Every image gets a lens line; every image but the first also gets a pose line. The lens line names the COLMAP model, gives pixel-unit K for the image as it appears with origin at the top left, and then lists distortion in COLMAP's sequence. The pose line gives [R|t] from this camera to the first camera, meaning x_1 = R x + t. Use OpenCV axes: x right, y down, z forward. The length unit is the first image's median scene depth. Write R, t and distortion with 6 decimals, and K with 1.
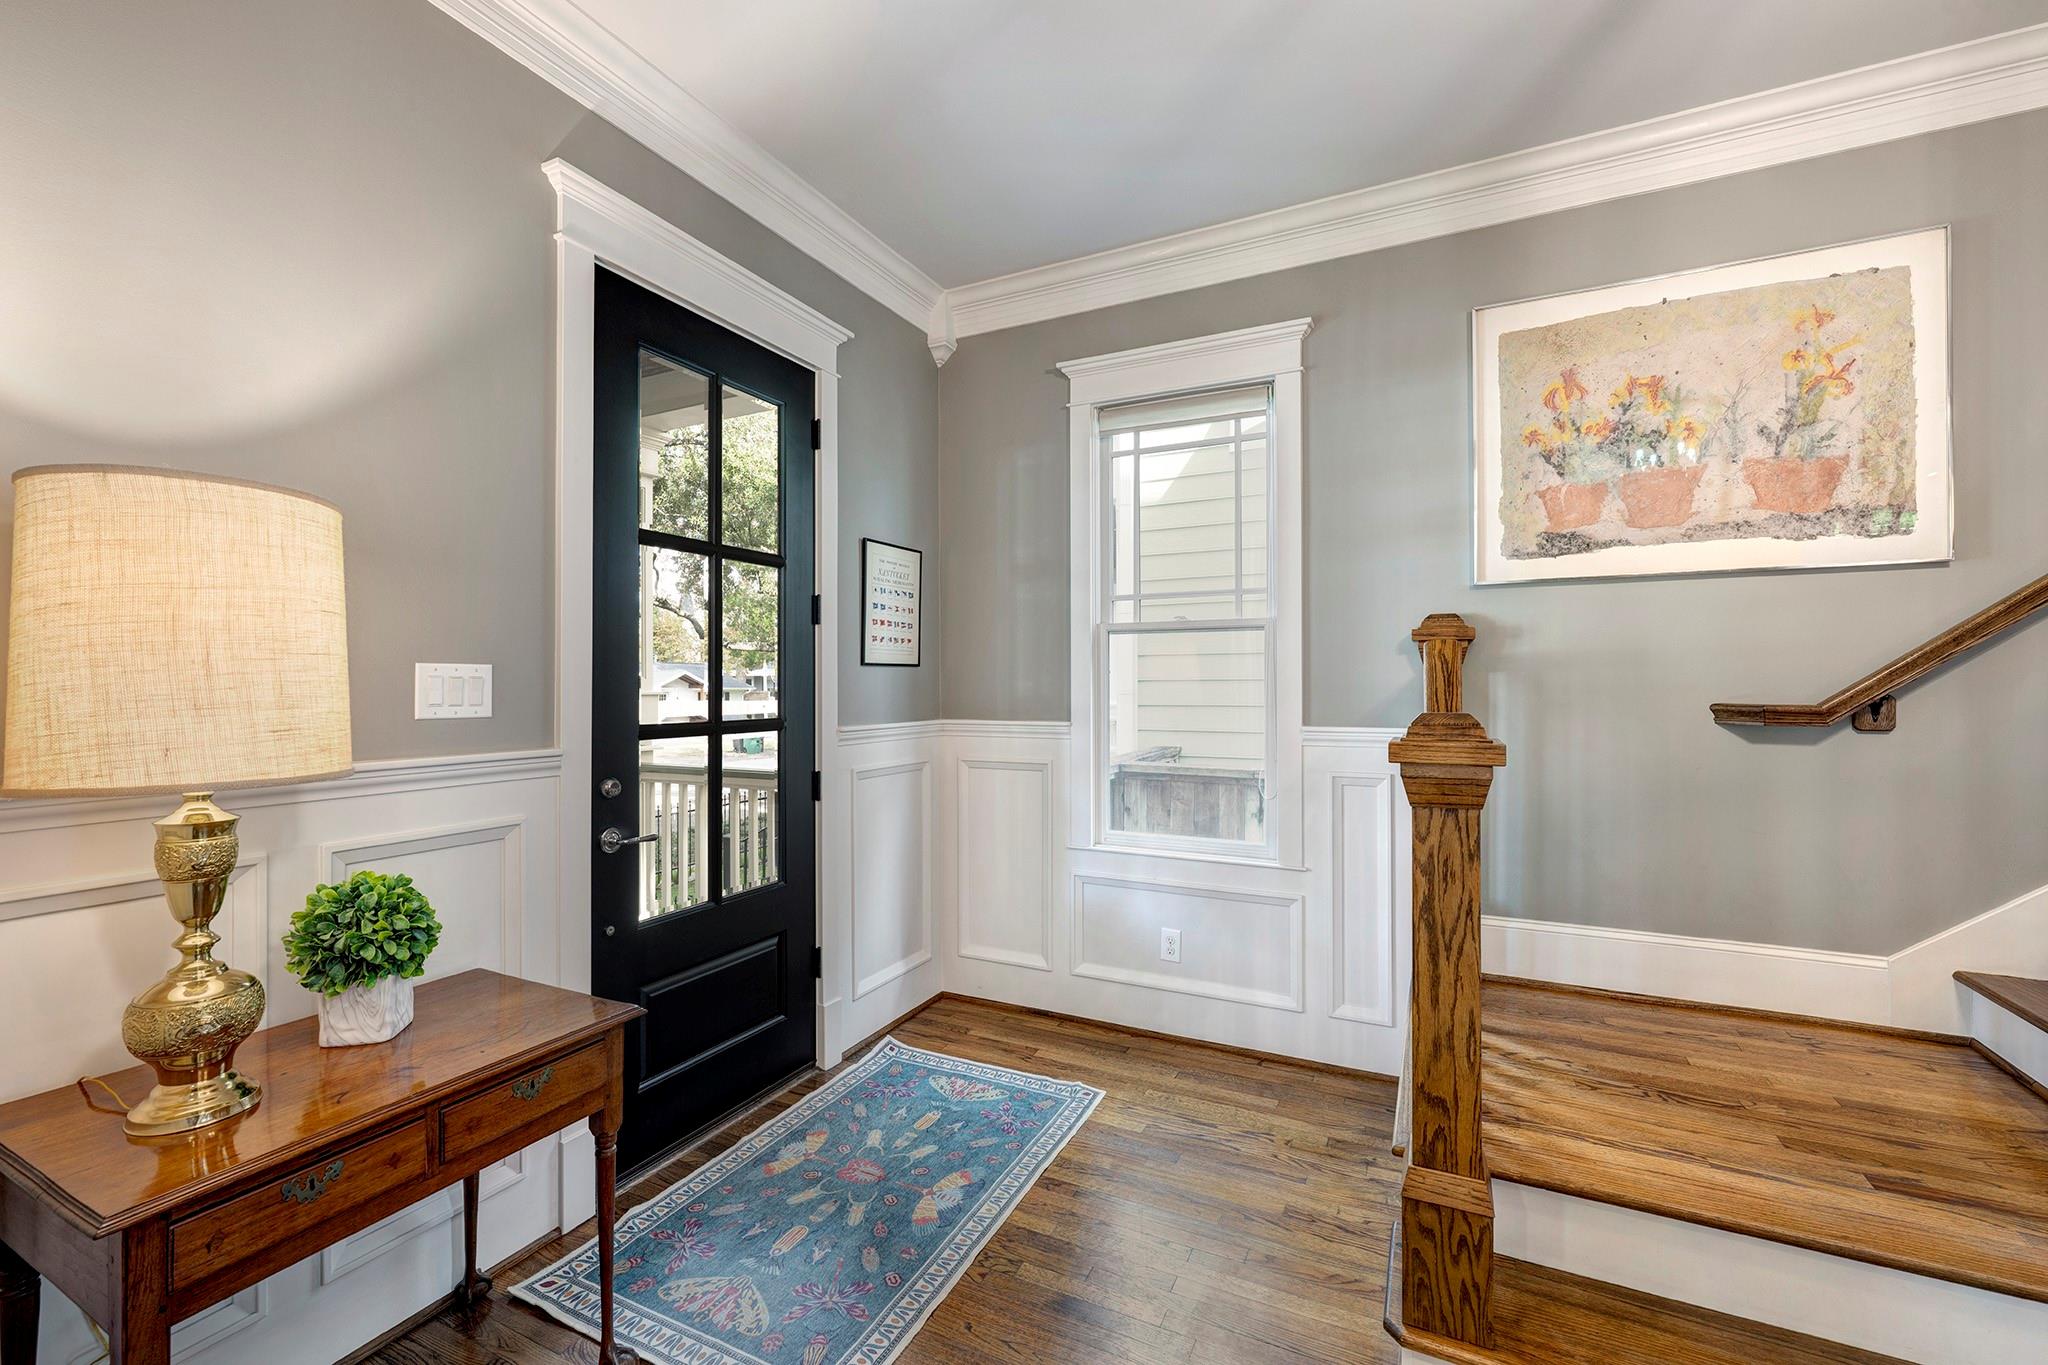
lens RADIAL K [[852.9, 0, 1024.0], [0, 852.9, 682.5], [0, 0, 1]] dist [-0.001471, -0.000159]
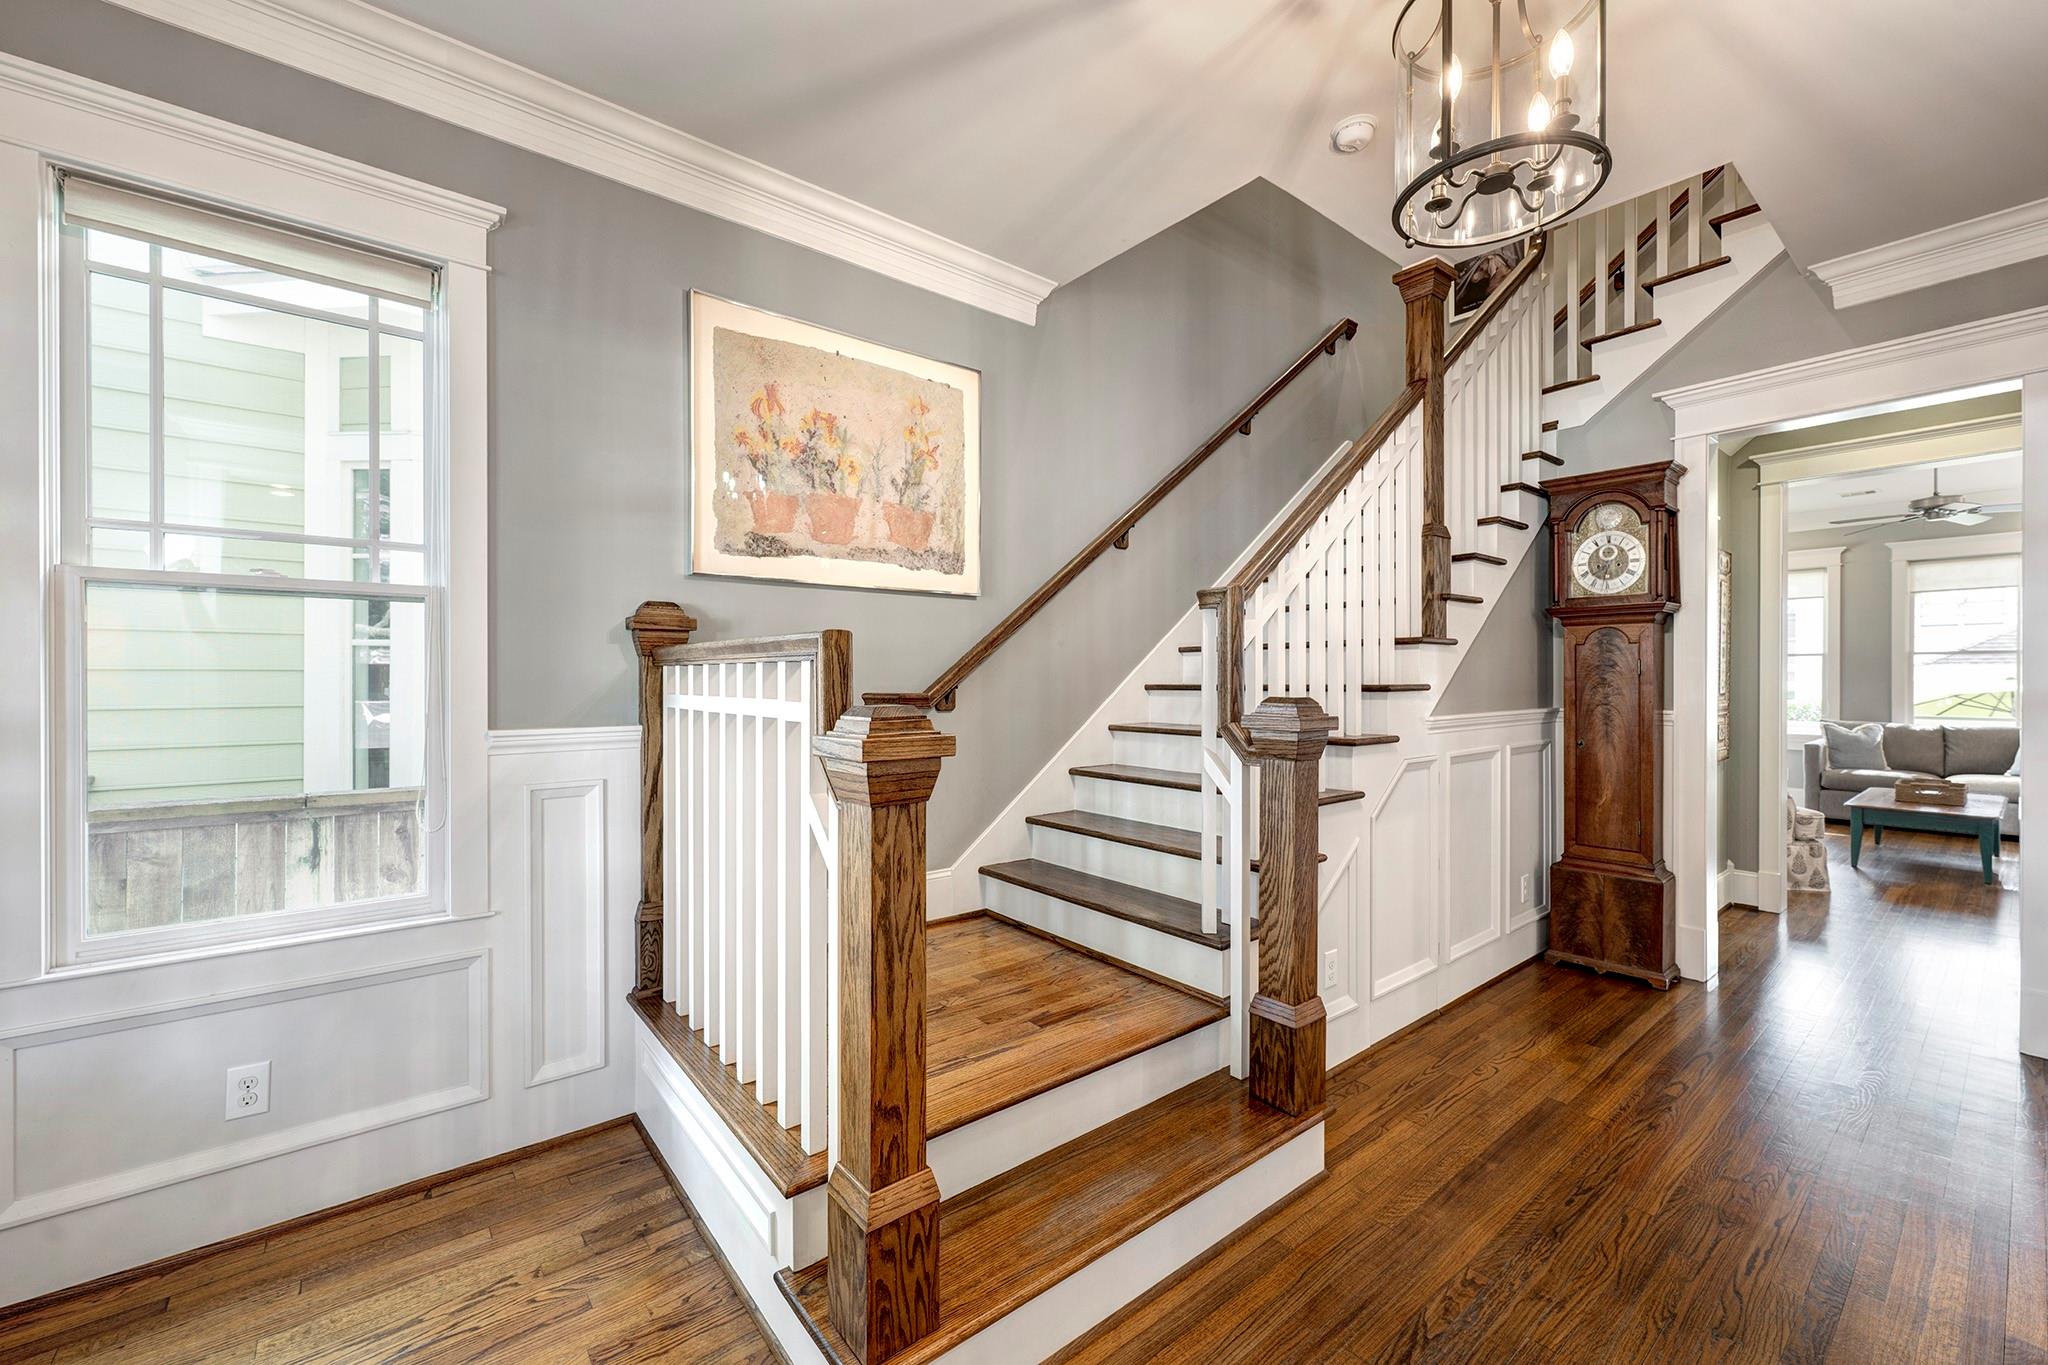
lens RADIAL K [[815.7, 0, 1024.0], [0, 815.7, 682.5], [0, 0, 1]] dist [0.000679, 0.000379]
pose [[0.417264, -0.002709, 0.908781, -0.173080], [-0.004088, 0.999980, 0.004858, 0.002485], [-0.908776, -0.005742, 0.417244, 0.295278]]
